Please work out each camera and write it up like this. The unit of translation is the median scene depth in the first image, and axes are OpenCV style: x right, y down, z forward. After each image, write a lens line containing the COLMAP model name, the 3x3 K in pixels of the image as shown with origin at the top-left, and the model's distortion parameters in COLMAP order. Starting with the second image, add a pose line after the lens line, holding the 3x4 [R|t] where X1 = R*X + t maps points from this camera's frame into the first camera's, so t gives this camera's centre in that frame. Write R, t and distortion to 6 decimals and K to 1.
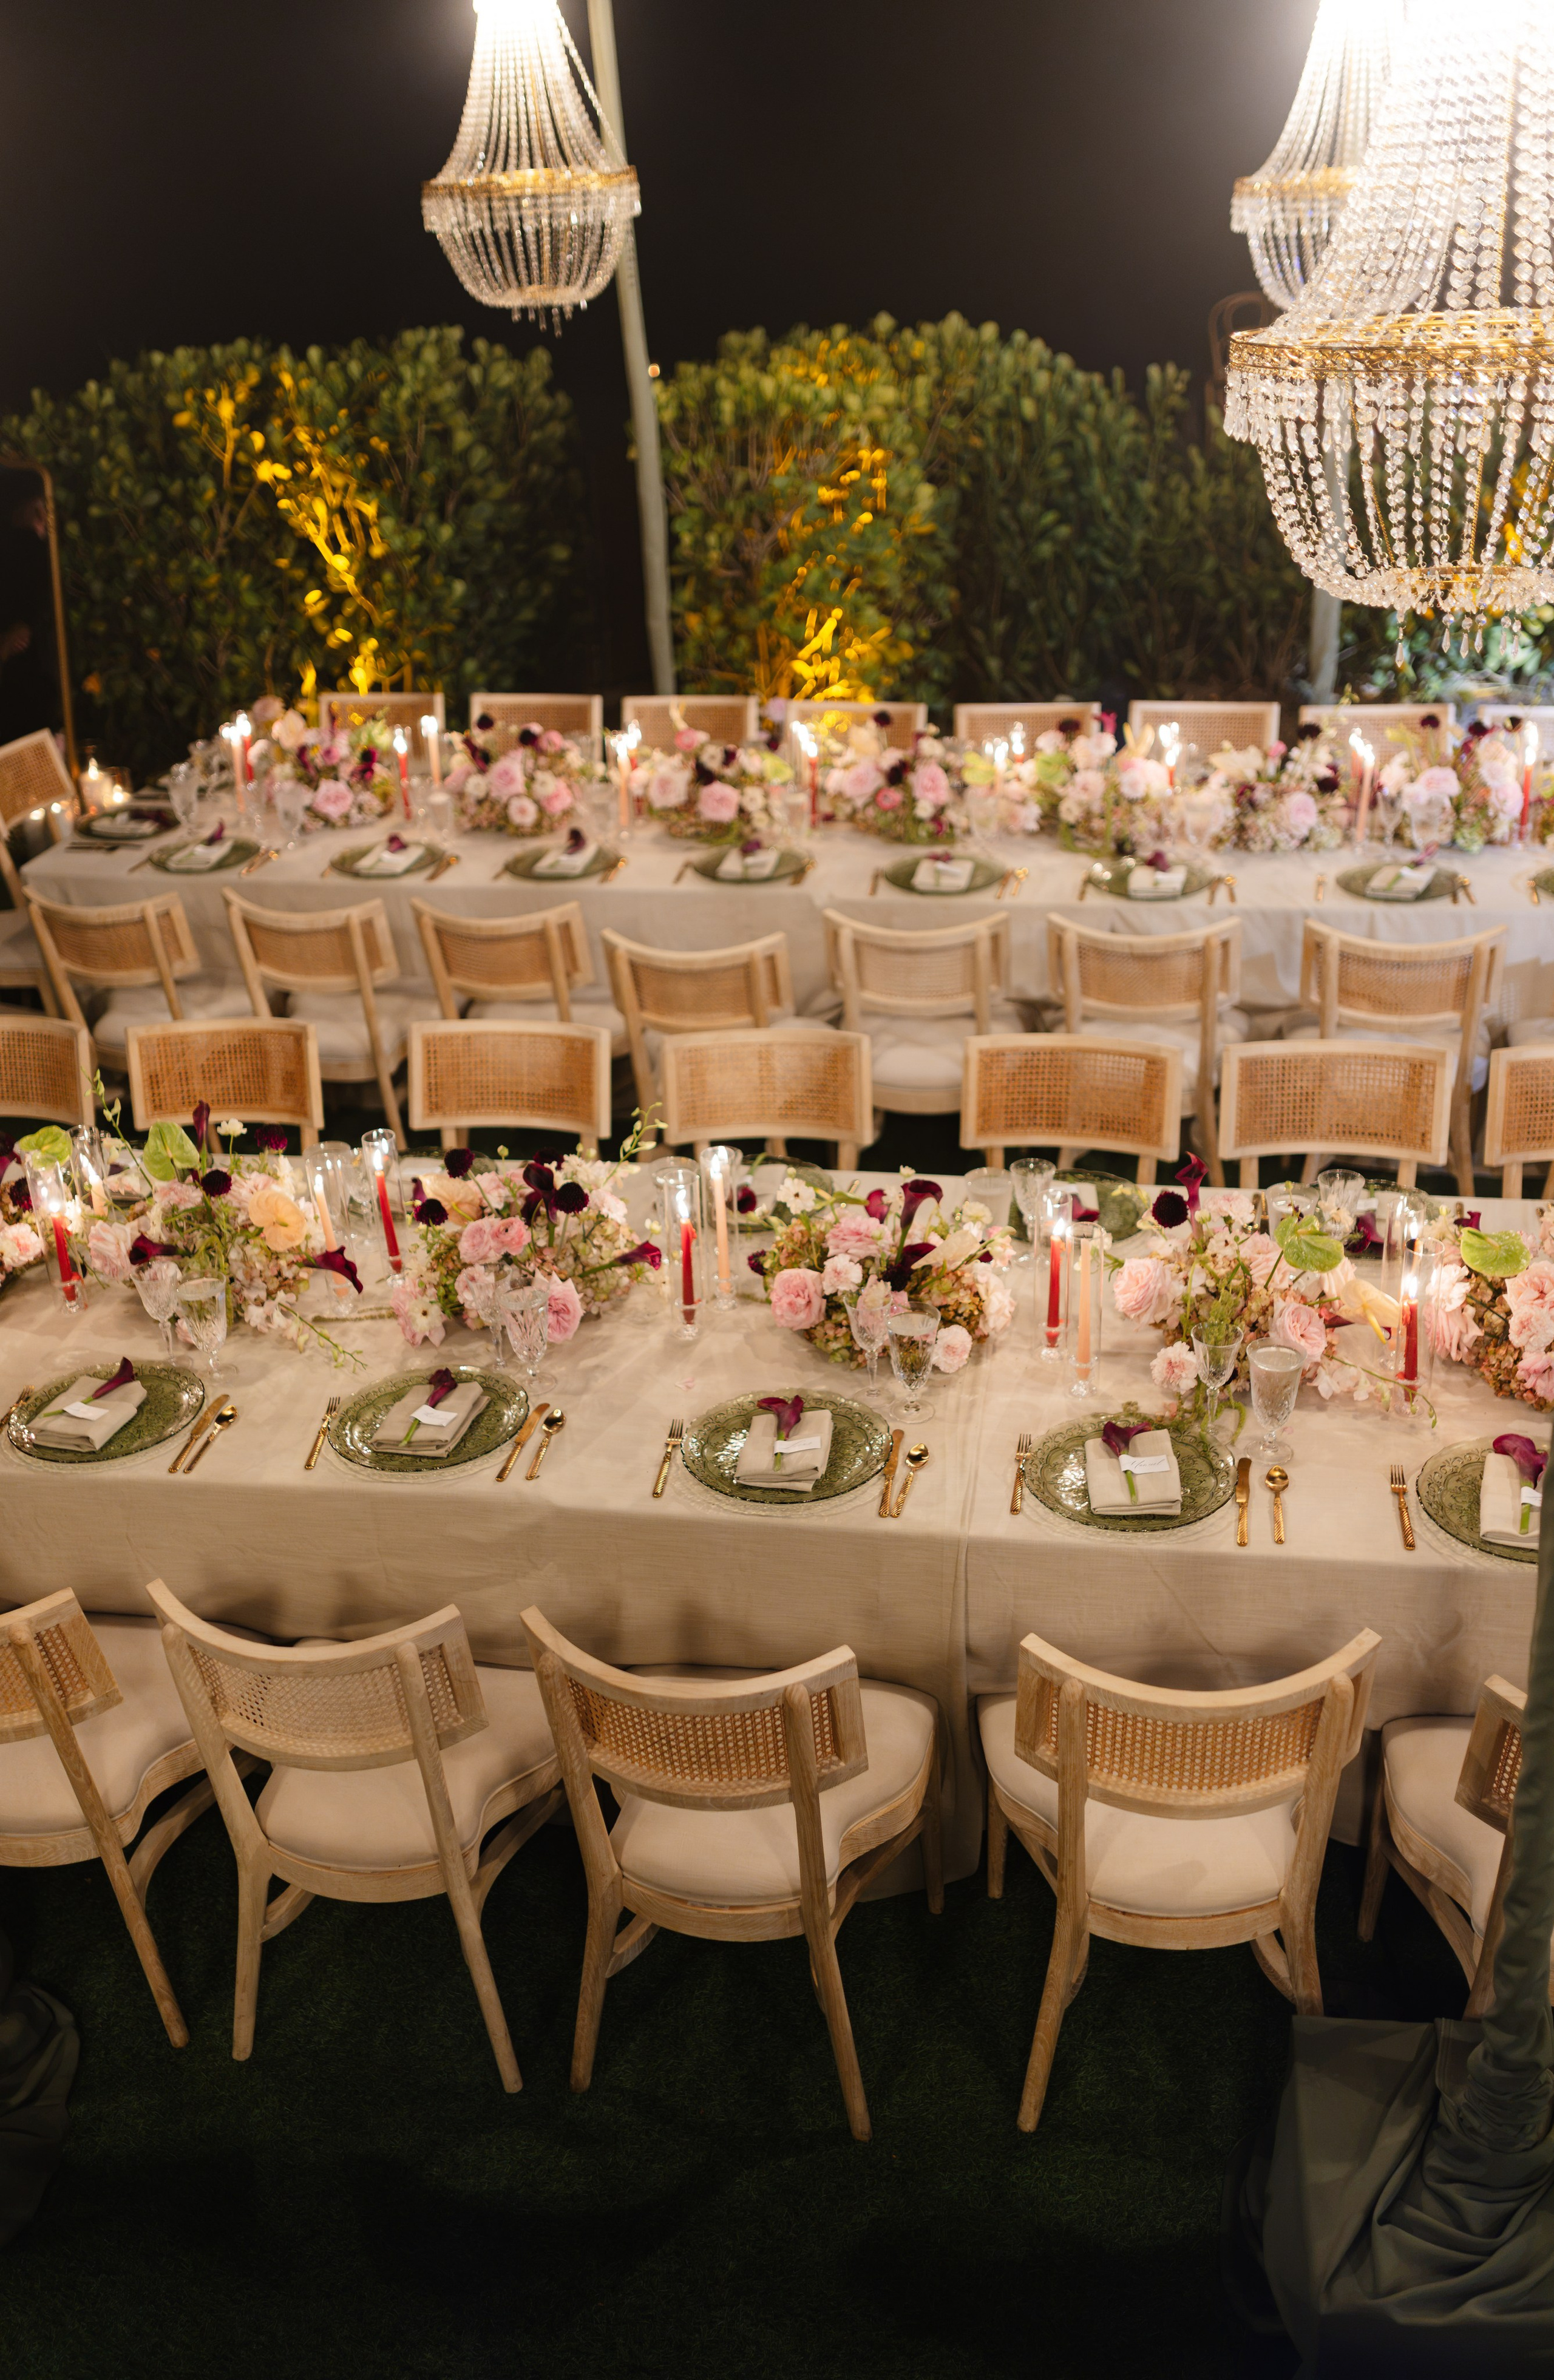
lens RADIAL K [[2255.1, 0, 769.4], [0, 2255.1, 1204.7], [0, 0, 1]] dist [0.001647, 0.000000]
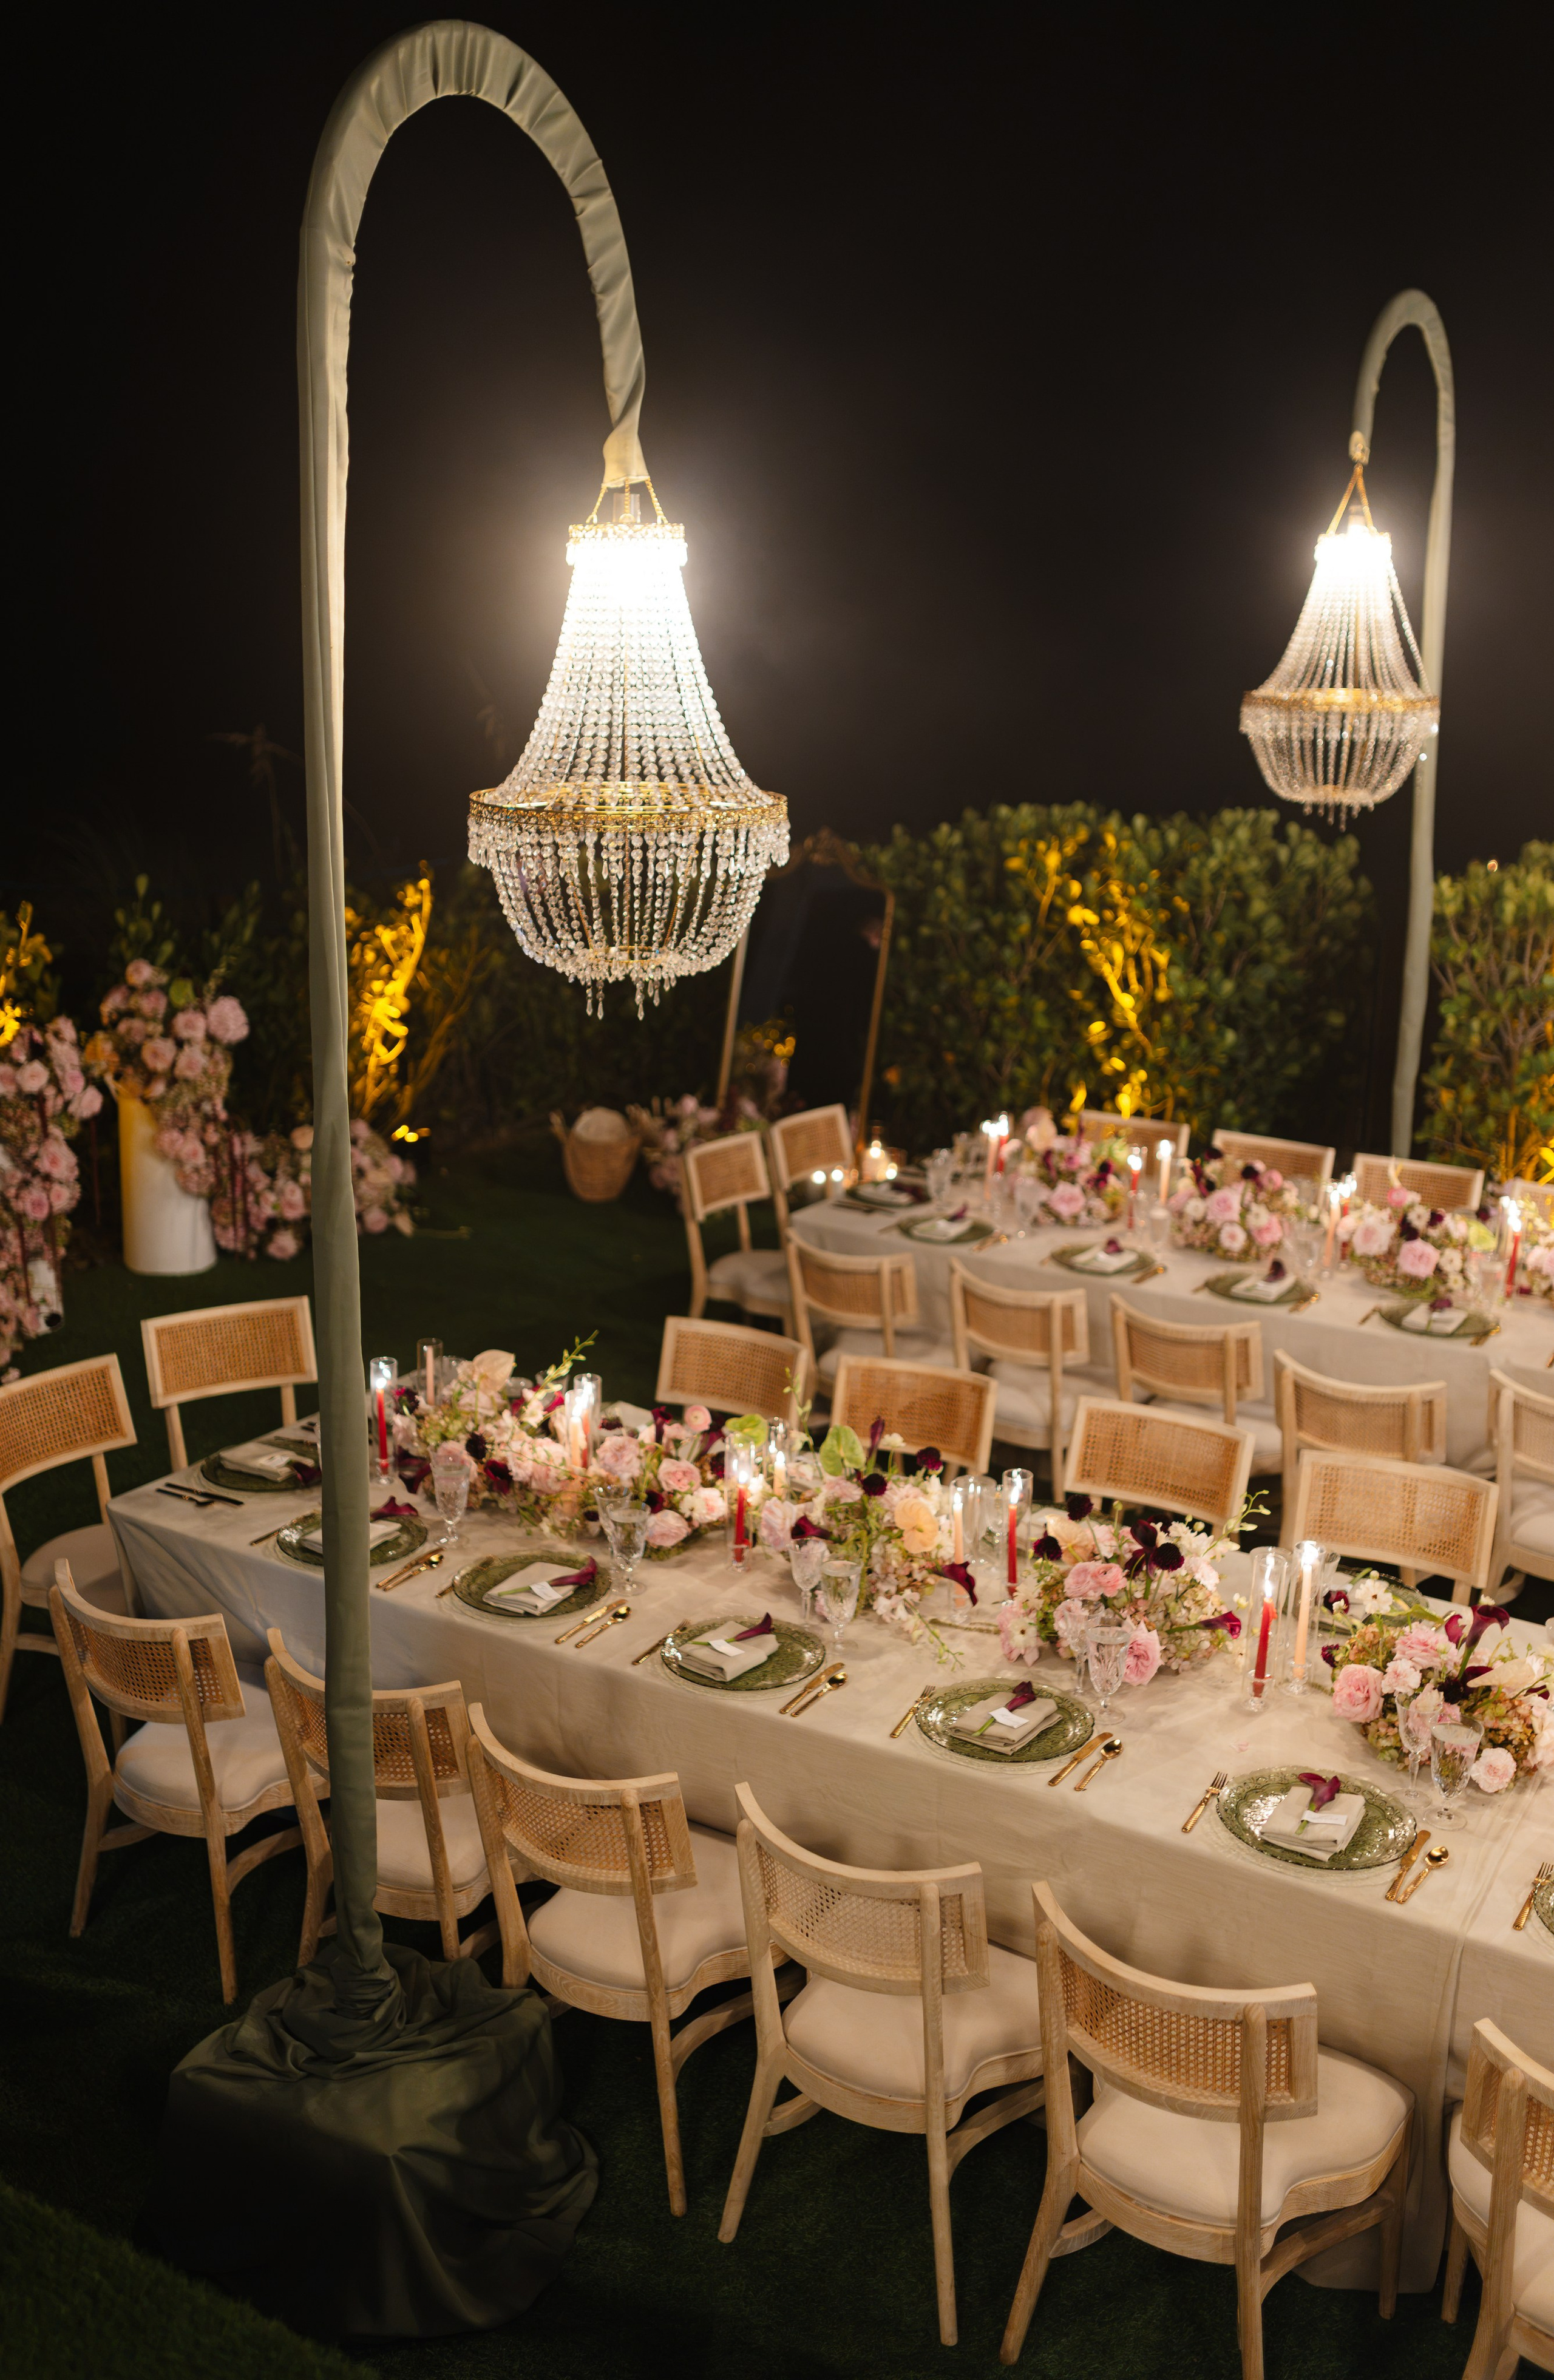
lens RADIAL K [[2255.1, 0, 780.4], [0, 2255.1, 1186.5], [0, 0, 1]] dist [0.001647, 0.000000]
pose [[0.931434, 0.154709, -0.329386, 0.065775], [-0.216730, 0.962933, -0.160587, 0.037475], [0.292332, 0.220964, 0.930439, -0.125858]]
